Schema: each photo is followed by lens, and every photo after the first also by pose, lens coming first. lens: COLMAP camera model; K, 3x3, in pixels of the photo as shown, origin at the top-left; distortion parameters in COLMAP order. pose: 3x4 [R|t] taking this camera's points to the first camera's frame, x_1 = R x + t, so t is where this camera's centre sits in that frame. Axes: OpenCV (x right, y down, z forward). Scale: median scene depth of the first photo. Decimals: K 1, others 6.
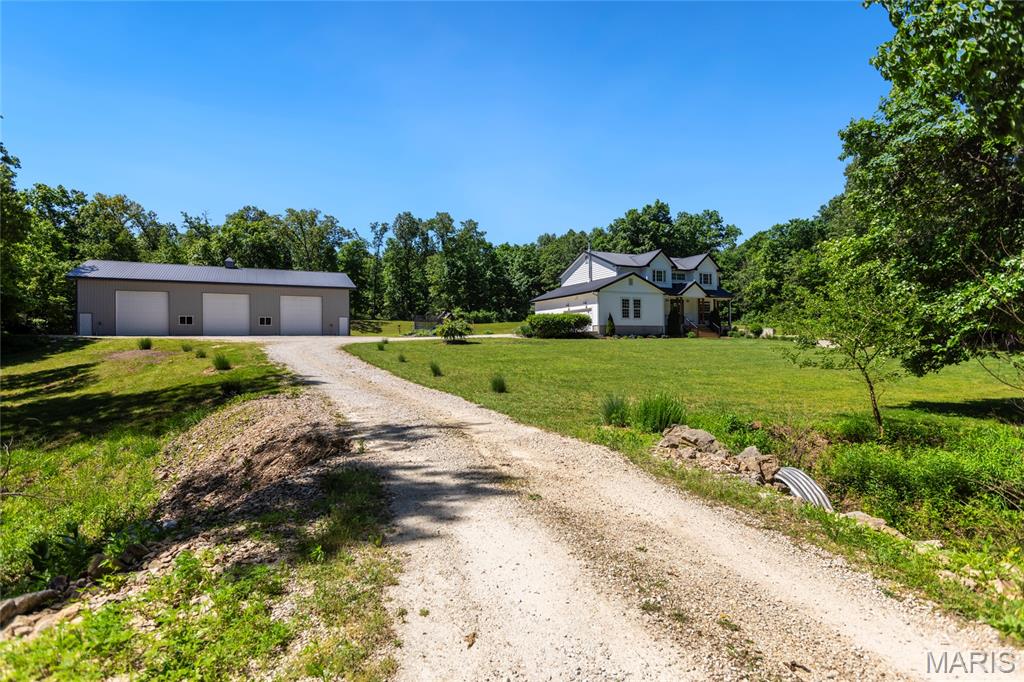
lens RADIAL K [[552.8, 0, 512.0], [0, 552.8, 341.0], [0, 0, 1]] dist [0.002158, 0.001021]
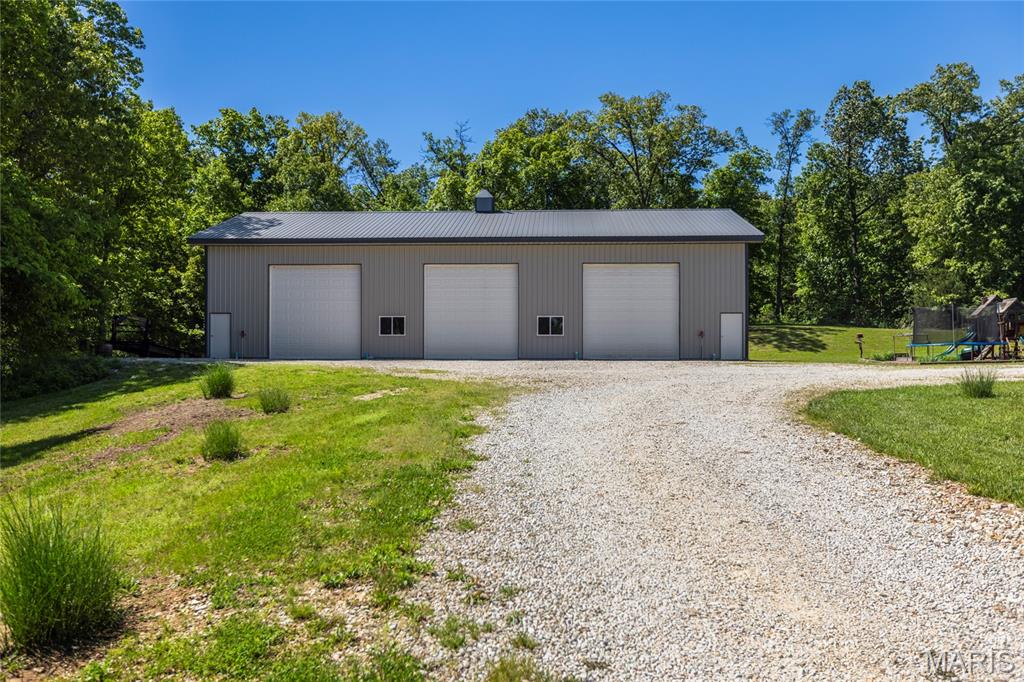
lens RADIAL K [[913.0, 0, 510.6], [0, 913.0, 374.3], [0, 0, 1]] dist [0.059531, -0.001559]
pose [[0.883267, 0.009404, -0.468777, -0.098697], [-0.006407, 0.999948, 0.007987, -0.002682], [0.468827, -0.004051, 0.883281, 0.249640]]
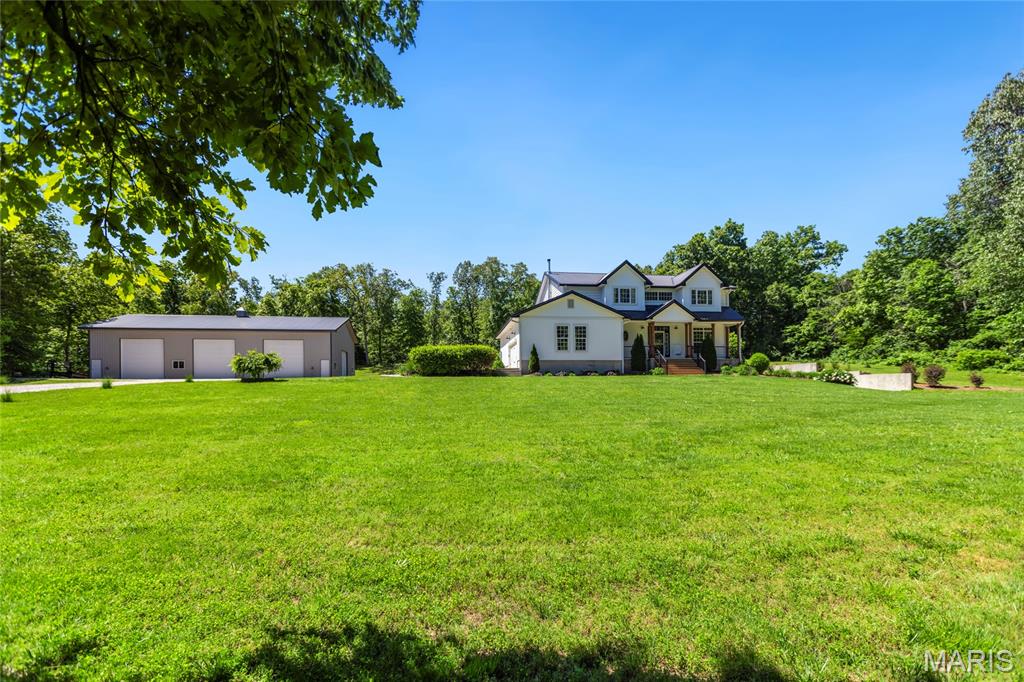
lens RADIAL K [[488.8, 0, 511.5], [0, 488.8, 387.7], [0, 0, 1]] dist [-0.000259, -0.000060]
pose [[0.942099, -0.002378, -0.335326, 0.228415], [0.000877, 0.999989, -0.004628, 0.008531], [0.335333, 0.004066, 0.942091, 0.203416]]
